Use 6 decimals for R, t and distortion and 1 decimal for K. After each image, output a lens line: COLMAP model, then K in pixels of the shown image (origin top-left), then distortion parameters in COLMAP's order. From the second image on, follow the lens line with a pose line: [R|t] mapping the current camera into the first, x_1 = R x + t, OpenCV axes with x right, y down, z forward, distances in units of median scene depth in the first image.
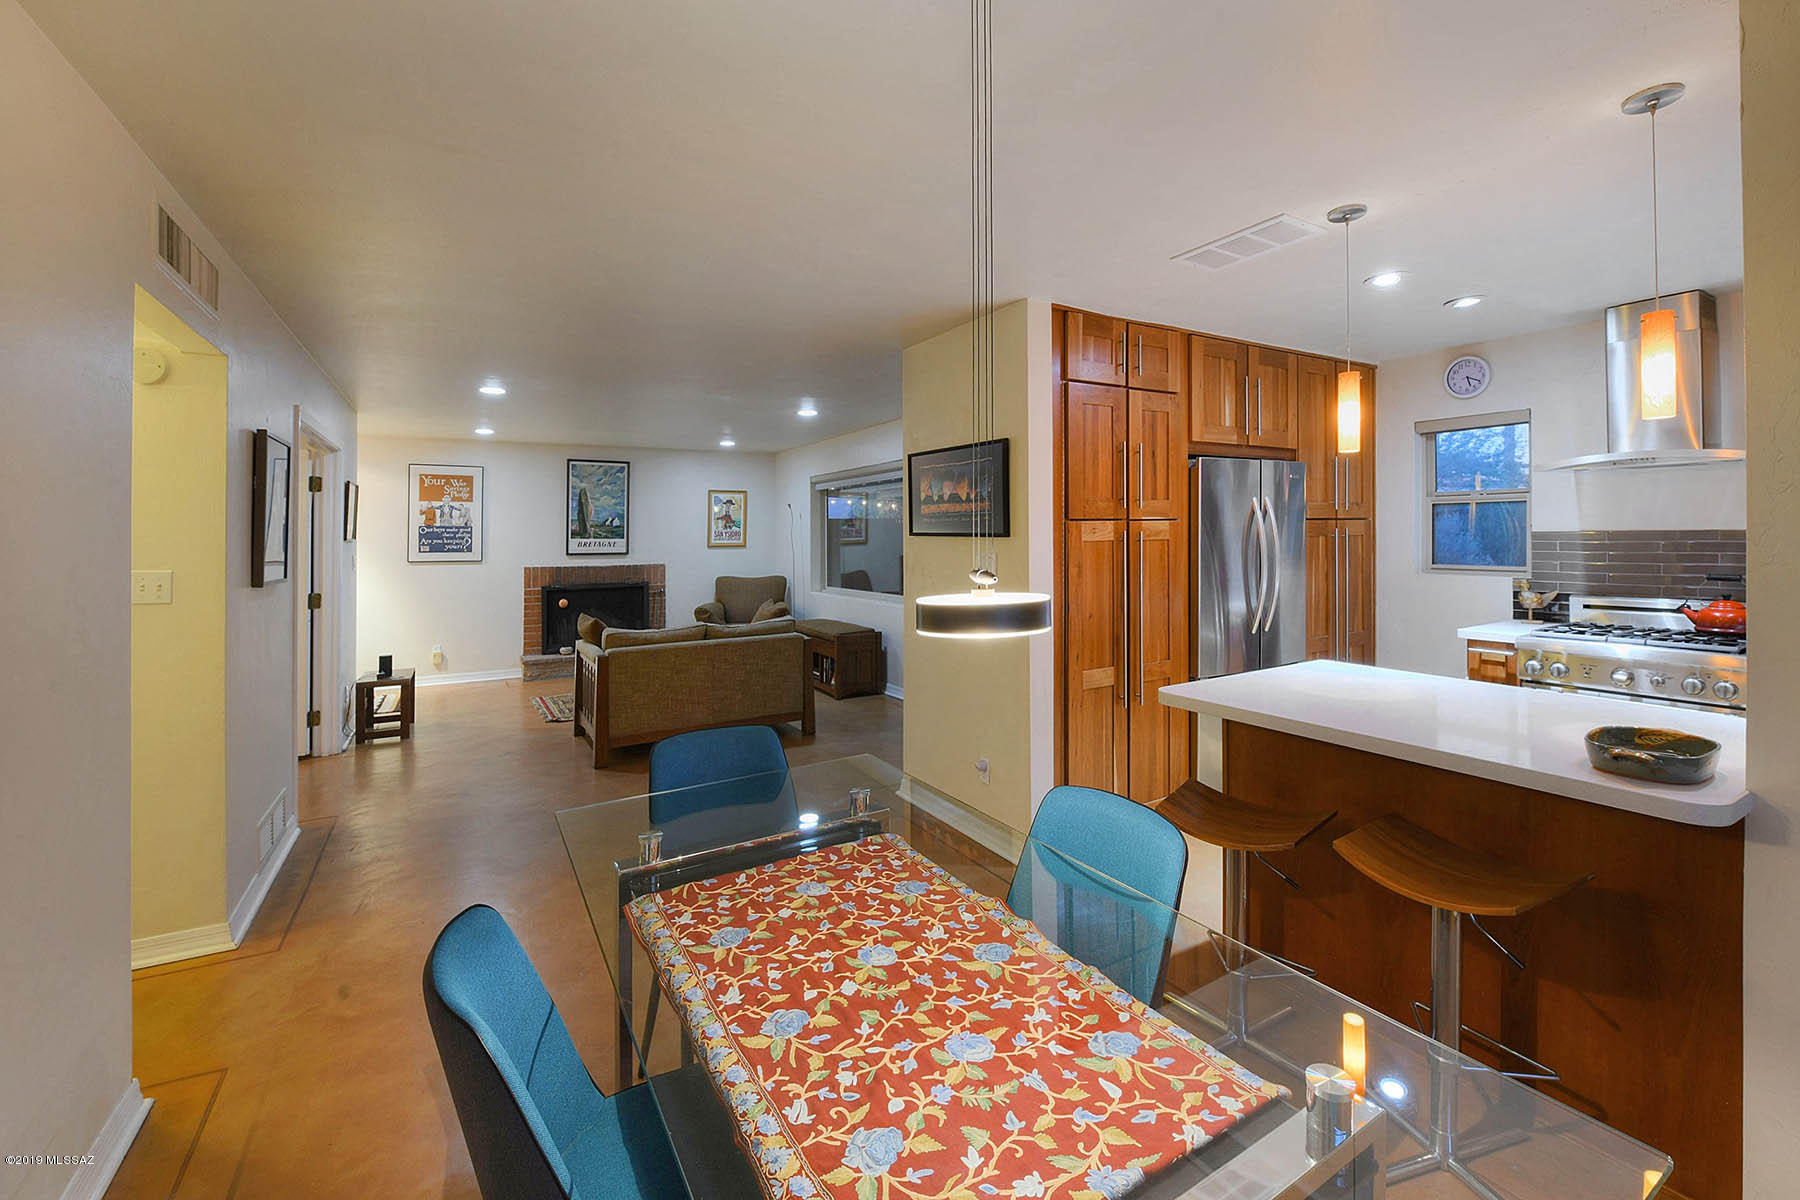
lens RADIAL K [[771.7, 0, 896.0], [0, 771.7, 585.7], [0, 0, 1]] dist [-0.014730, -0.001987]
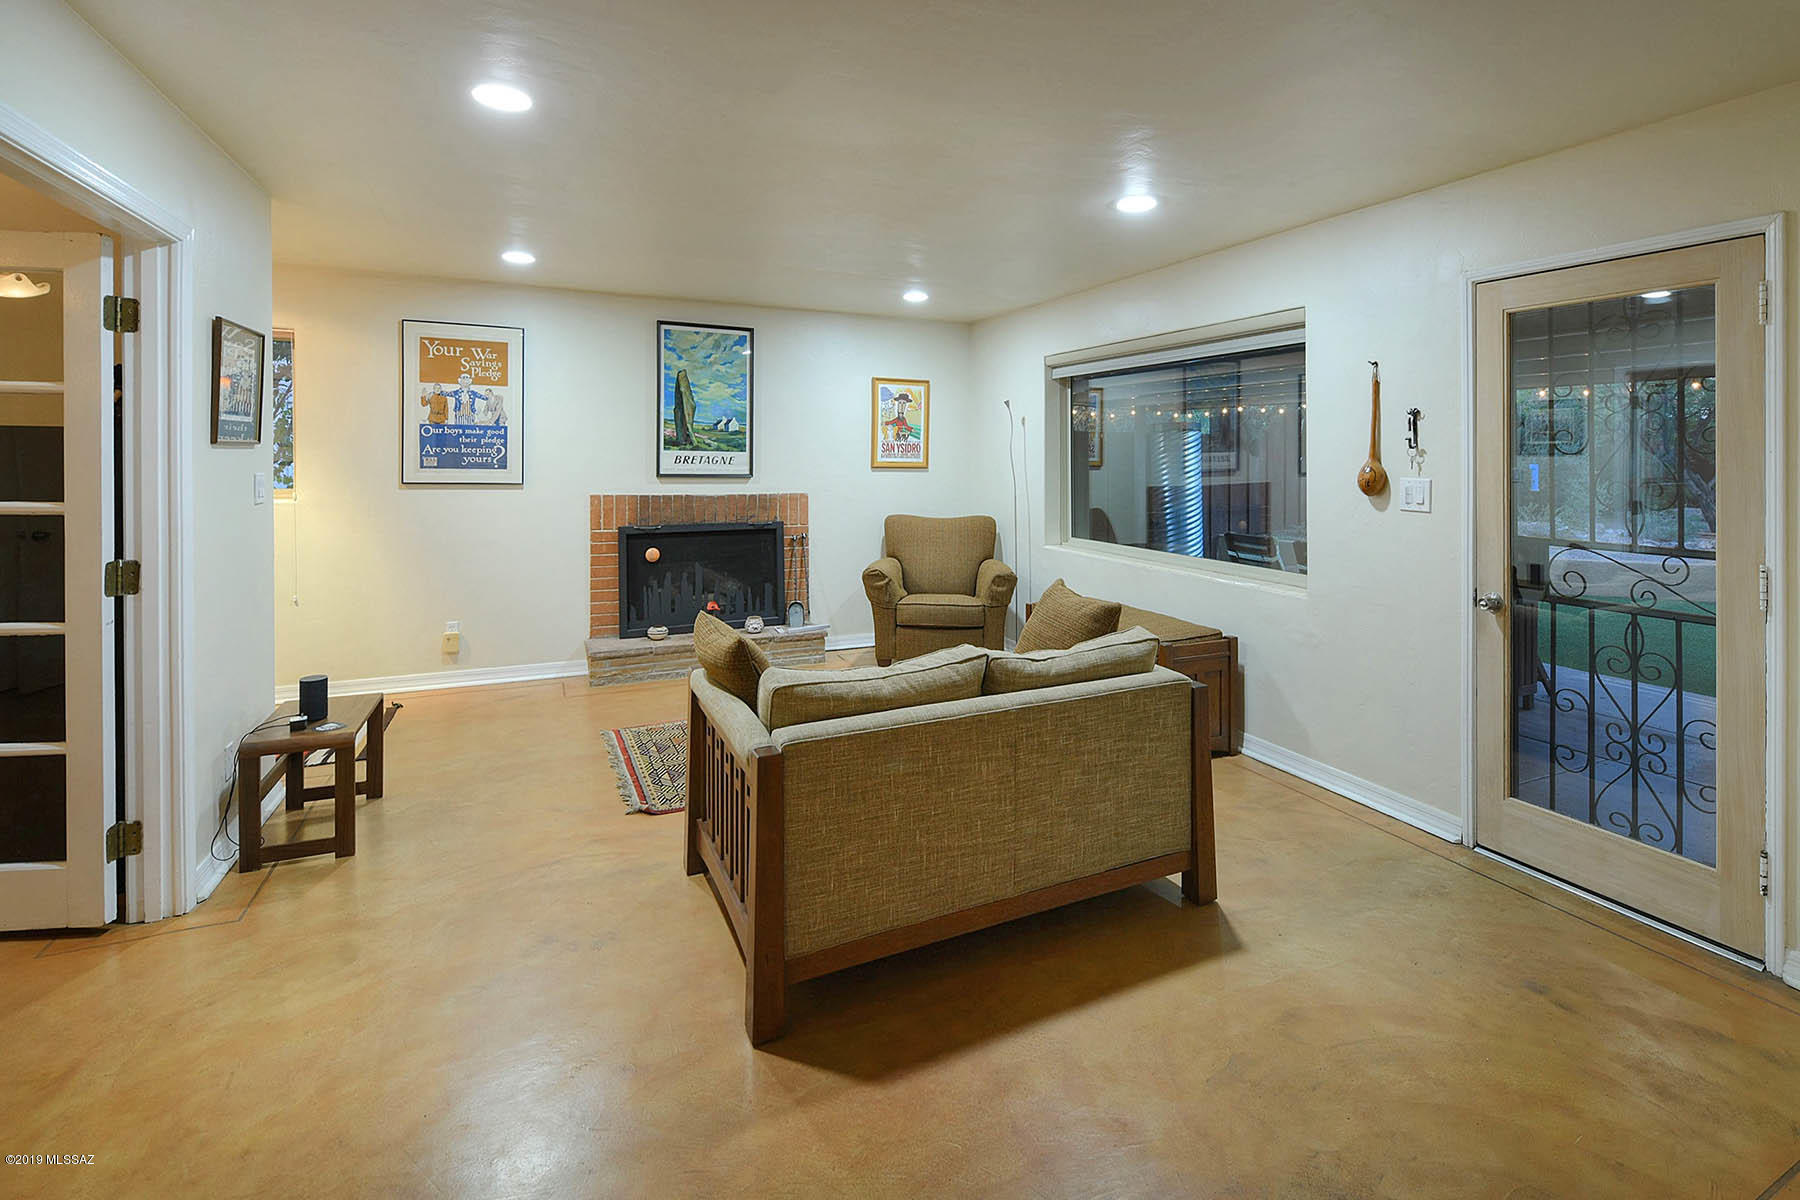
lens RADIAL K [[820.7, 0, 920.5], [0, 820.7, 581.6], [0, 0, 1]] dist [-0.007137, -0.005577]
pose [[0.996300, 0.031962, -0.079774, -0.166889], [-0.024901, 0.995810, 0.087990, -0.019929], [0.082252, -0.085678, 0.992922, 0.366650]]
